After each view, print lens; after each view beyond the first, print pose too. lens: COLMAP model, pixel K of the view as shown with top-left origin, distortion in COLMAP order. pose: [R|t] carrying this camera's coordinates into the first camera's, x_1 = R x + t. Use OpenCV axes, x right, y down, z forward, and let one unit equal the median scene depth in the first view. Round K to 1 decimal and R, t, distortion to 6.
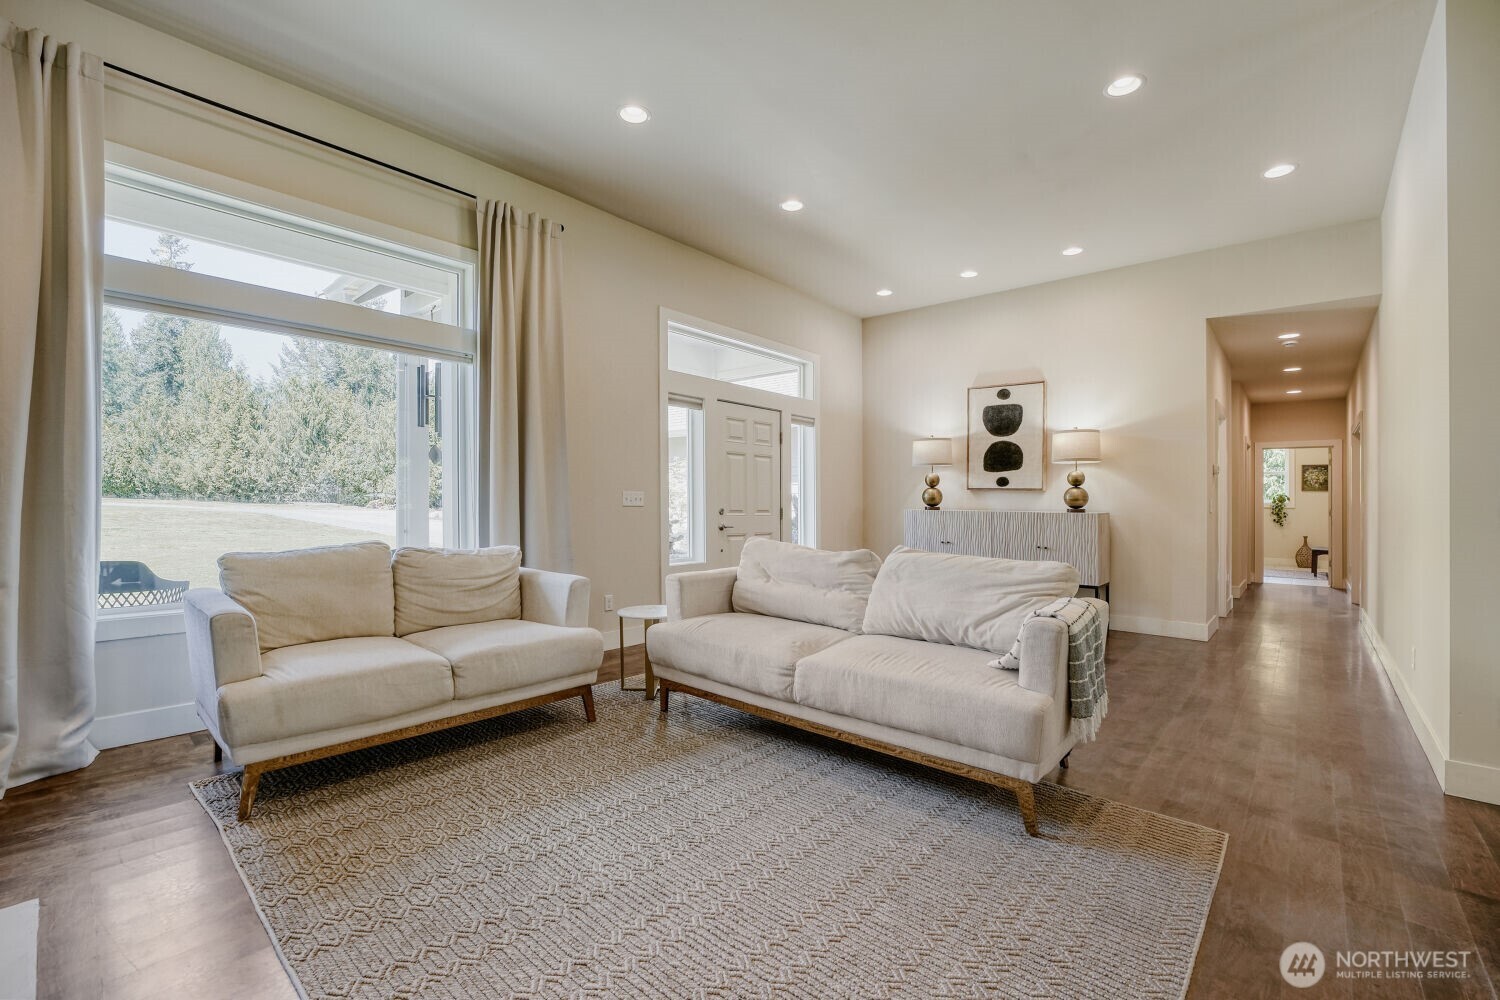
lens RADIAL K [[634.5, 0, 746.6], [0, 634.5, 493.7], [0, 0, 1]] dist [-0.012360, -0.000379]
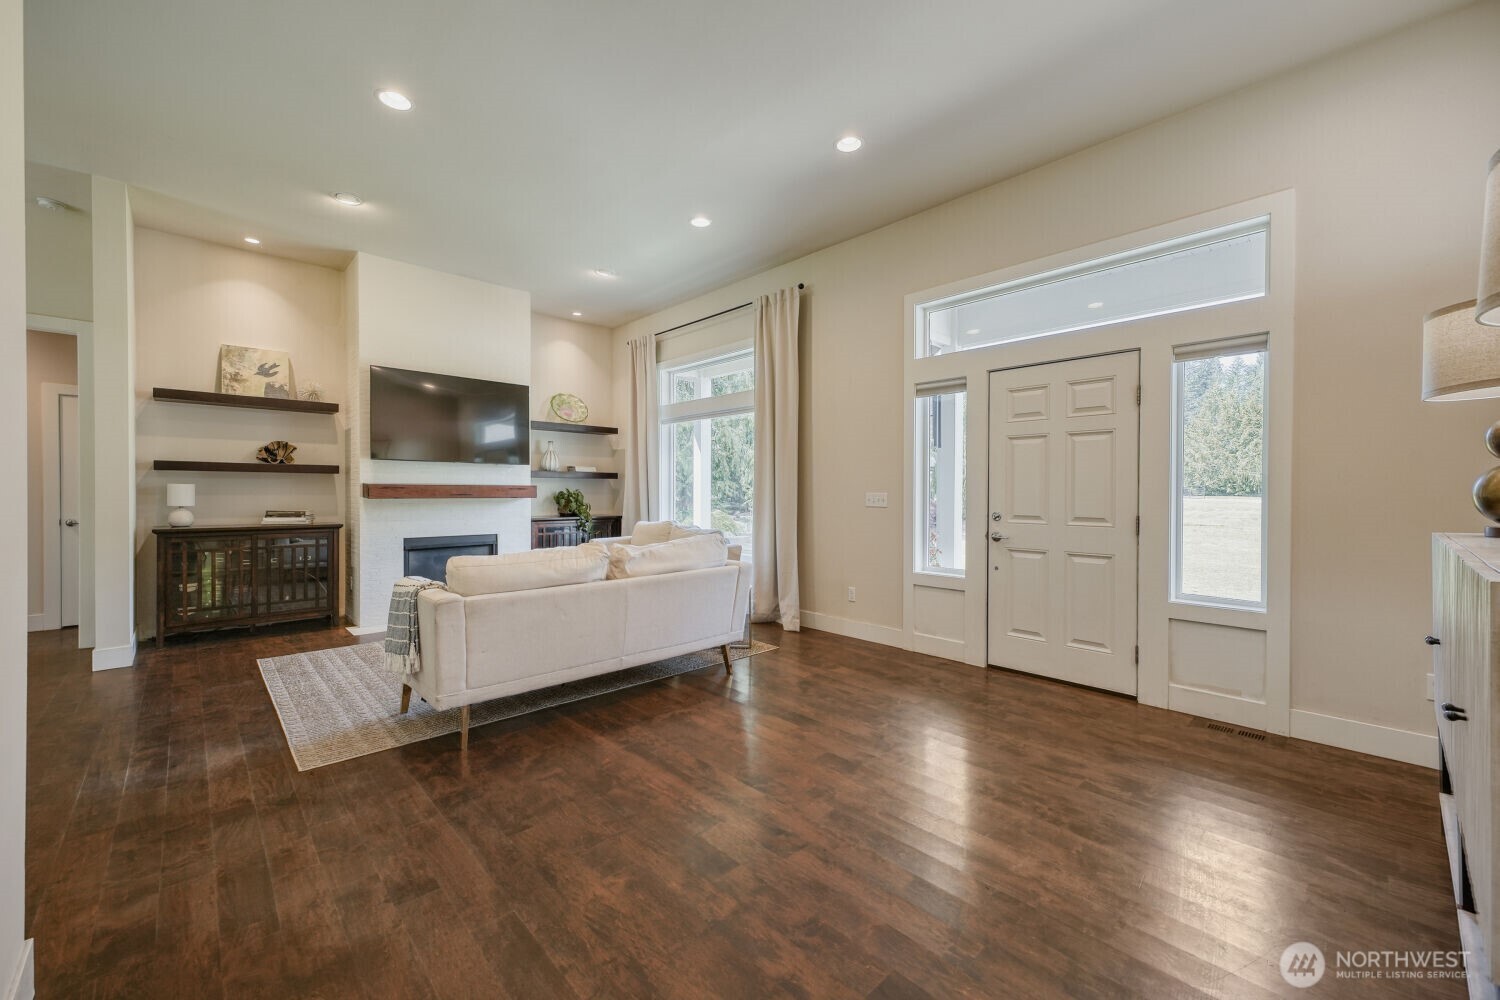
lens RADIAL K [[624.6, 0, 744.6], [0, 624.6, 507.6], [0, 0, 1]] dist [-0.014567, 0.001356]
pose [[-0.114795, 0.003679, -0.993382, 0.893481], [-0.003161, 0.999987, 0.004069, 0.018139], [0.993384, 0.003607, -0.114782, 0.959433]]
